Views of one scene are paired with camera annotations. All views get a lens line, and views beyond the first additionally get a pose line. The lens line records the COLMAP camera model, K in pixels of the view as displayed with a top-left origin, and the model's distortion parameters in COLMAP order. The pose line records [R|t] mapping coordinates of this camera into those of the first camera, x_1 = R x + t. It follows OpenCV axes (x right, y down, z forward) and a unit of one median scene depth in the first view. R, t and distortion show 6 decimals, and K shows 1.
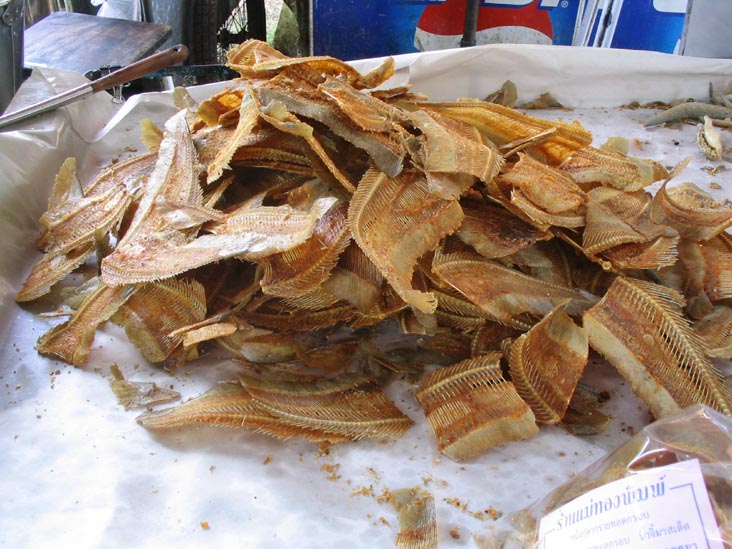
lens RADIAL K [[753.6, 0, 366.3], [0, 753.6, 273.9], [0, 0, 1]] dist [-0.098077, 0.000000]
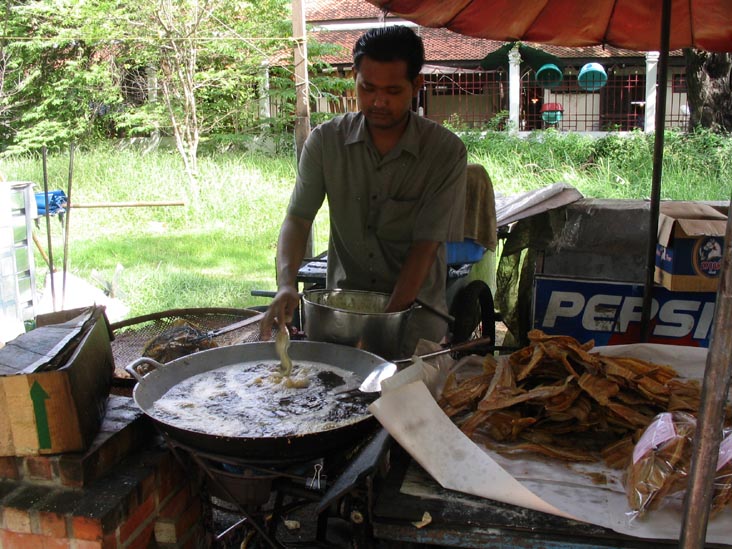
lens RADIAL K [[753.6, 0, 366.7], [0, 753.6, 274.3], [0, 0, 1]] dist [-0.098077, 0.000000]
pose [[0.966692, 0.041789, -0.252509, -0.095137], [-0.144047, 0.904326, -0.401802, 0.750826], [0.211560, 0.424792, 0.880224, -1.744571]]
